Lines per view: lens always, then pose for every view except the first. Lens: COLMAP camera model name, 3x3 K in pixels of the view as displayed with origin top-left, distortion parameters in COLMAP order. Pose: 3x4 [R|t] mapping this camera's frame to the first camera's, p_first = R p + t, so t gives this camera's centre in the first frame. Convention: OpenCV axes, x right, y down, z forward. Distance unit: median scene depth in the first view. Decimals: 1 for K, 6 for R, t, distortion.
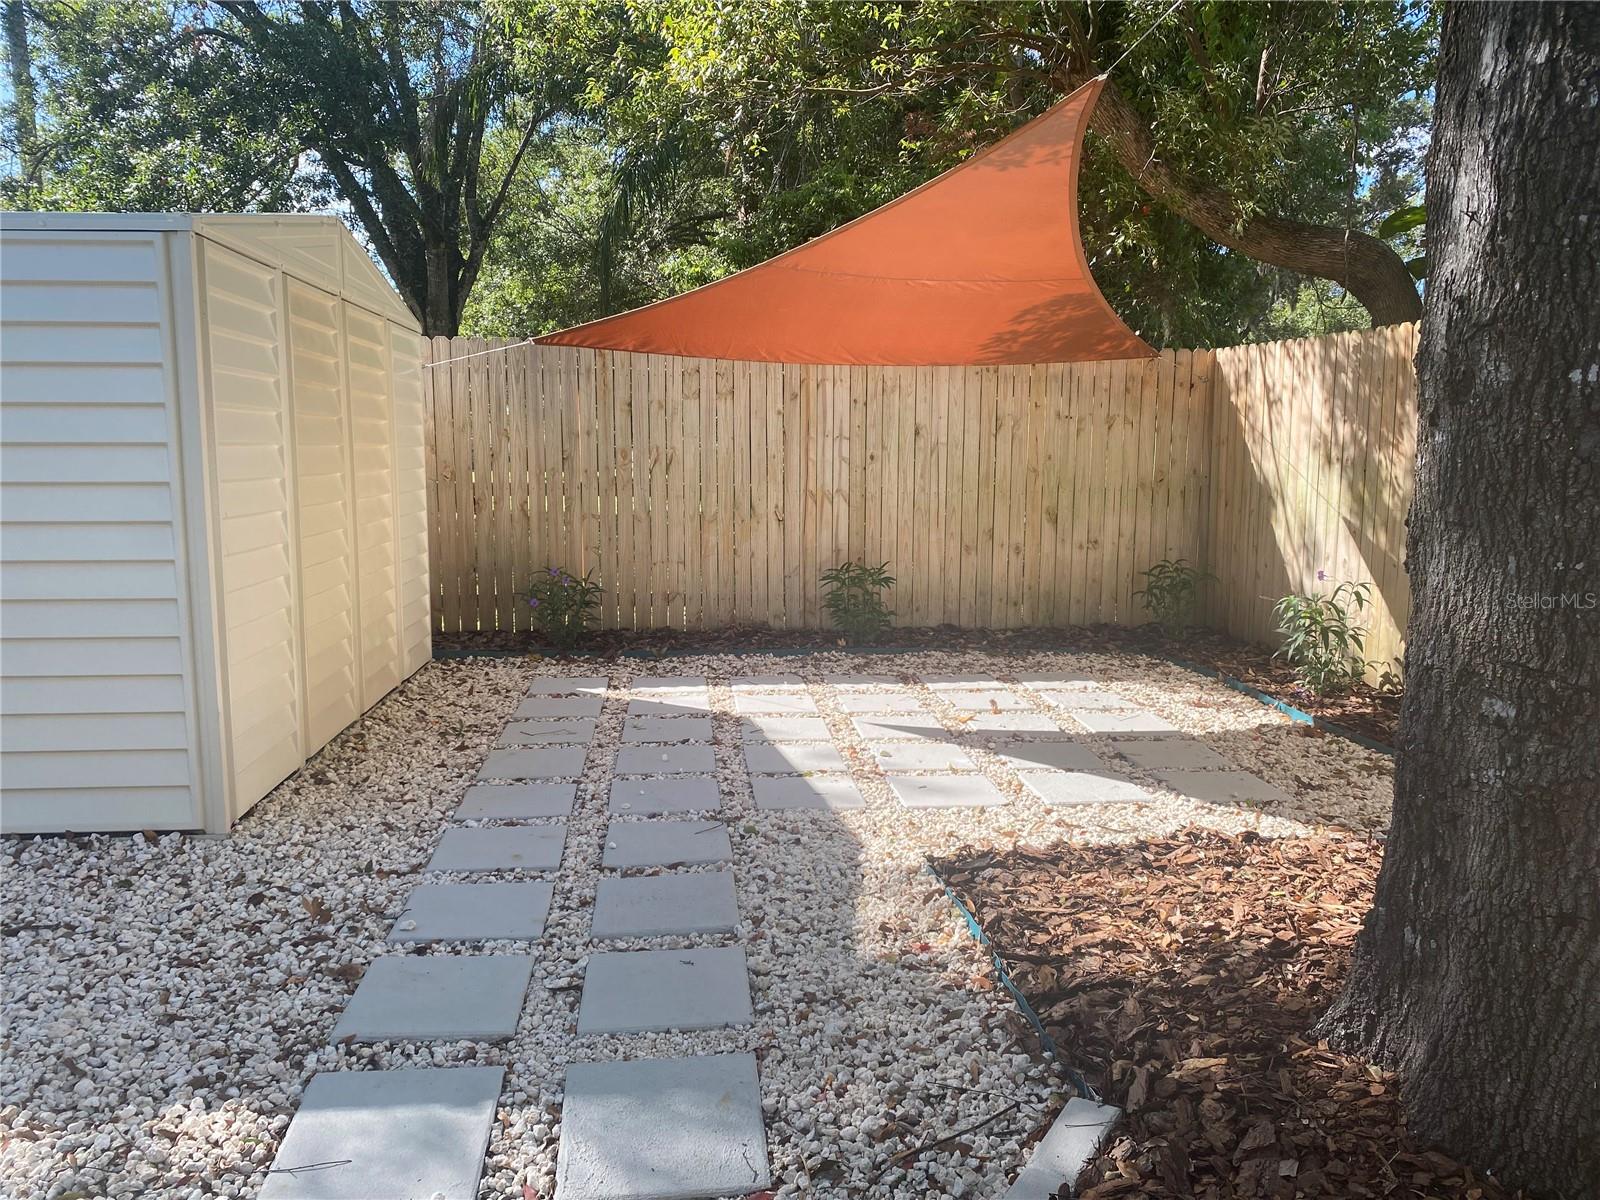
lens RADIAL K [[1215.0, 0, 798.2], [0, 1215.0, 592.0], [0, 0, 1]] dist [-0.004467, -0.009139]
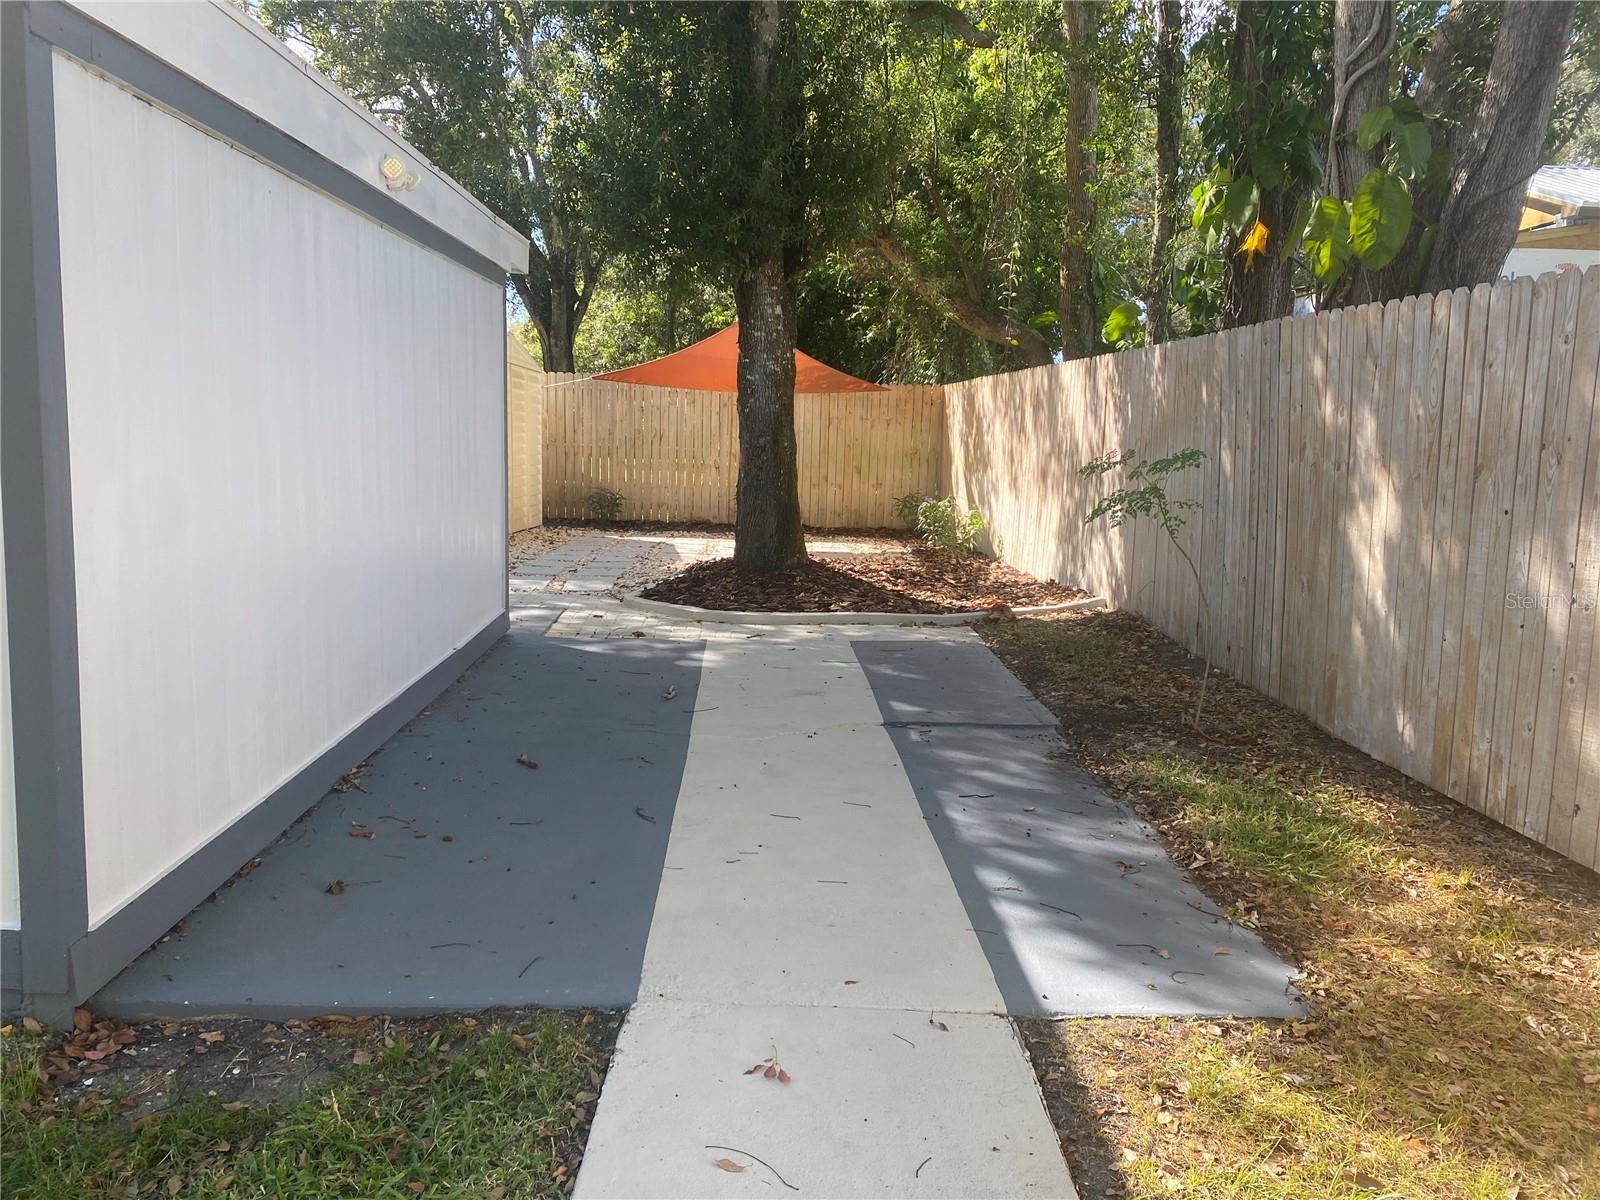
lens RADIAL K [[1215.0, 0, 802.0], [0, 1215.0, 602.9], [0, 0, 1]] dist [-0.004467, -0.009139]
pose [[0.995390, 0.036451, -0.088712, 0.303380], [-0.035688, 0.999311, 0.010173, 0.134007], [0.089022, -0.006960, 0.996005, -0.948056]]
